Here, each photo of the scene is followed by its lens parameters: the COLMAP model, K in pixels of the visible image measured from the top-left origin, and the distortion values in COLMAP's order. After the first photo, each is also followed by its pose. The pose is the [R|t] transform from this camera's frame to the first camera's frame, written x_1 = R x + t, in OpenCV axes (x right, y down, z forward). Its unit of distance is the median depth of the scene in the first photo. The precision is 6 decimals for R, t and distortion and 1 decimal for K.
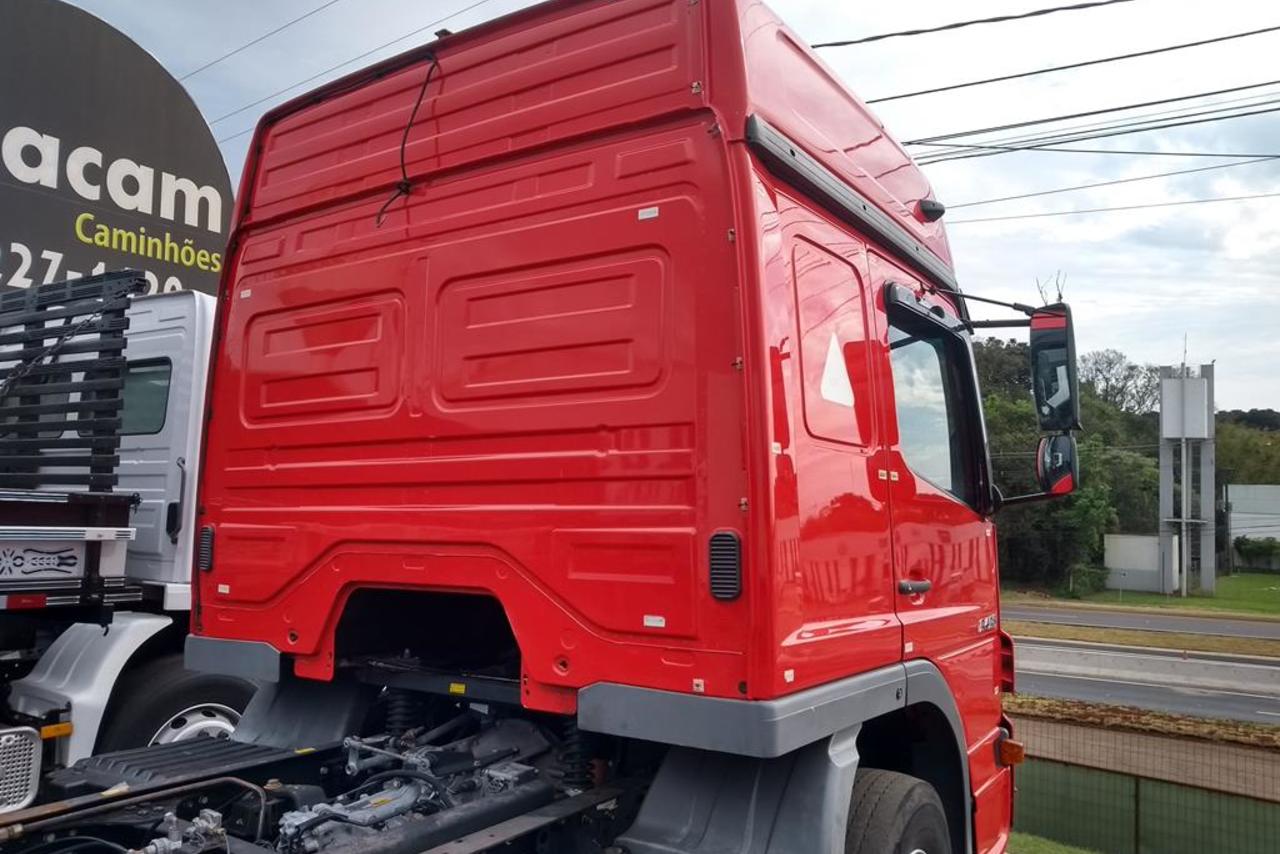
lens RADIAL K [[992.3, 0, 640.0], [0, 992.3, 427.0], [0, 0, 1]] dist [-0.005074, -0.002808]
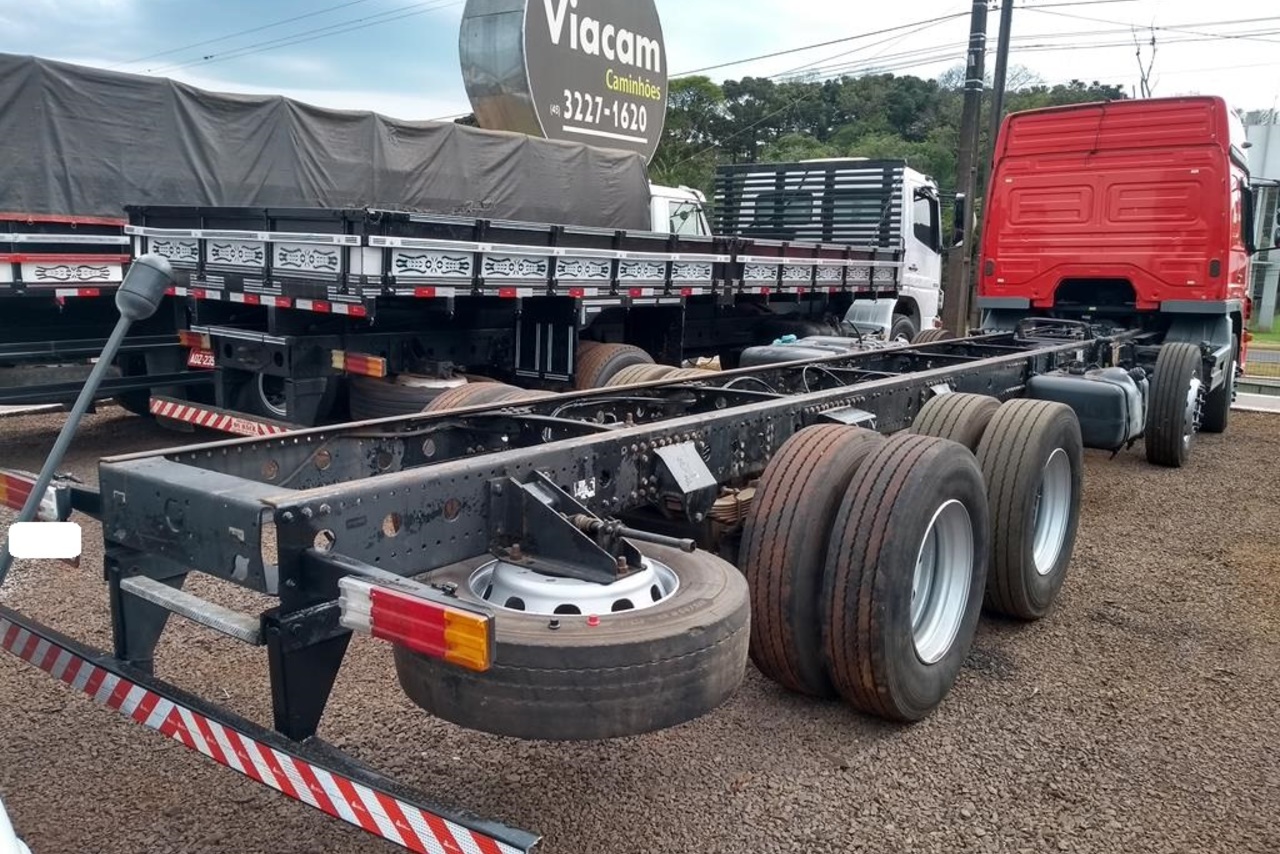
lens RADIAL K [[965.0, 0, 637.1], [0, 965.0, 418.3], [0, 0, 1]] dist [0.001541, 0.001086]
pose [[0.998635, 0.003021, -0.052146, -0.438710], [0.009985, 0.968870, 0.247368, -0.055693], [0.051270, -0.247551, 0.967518, -0.655184]]
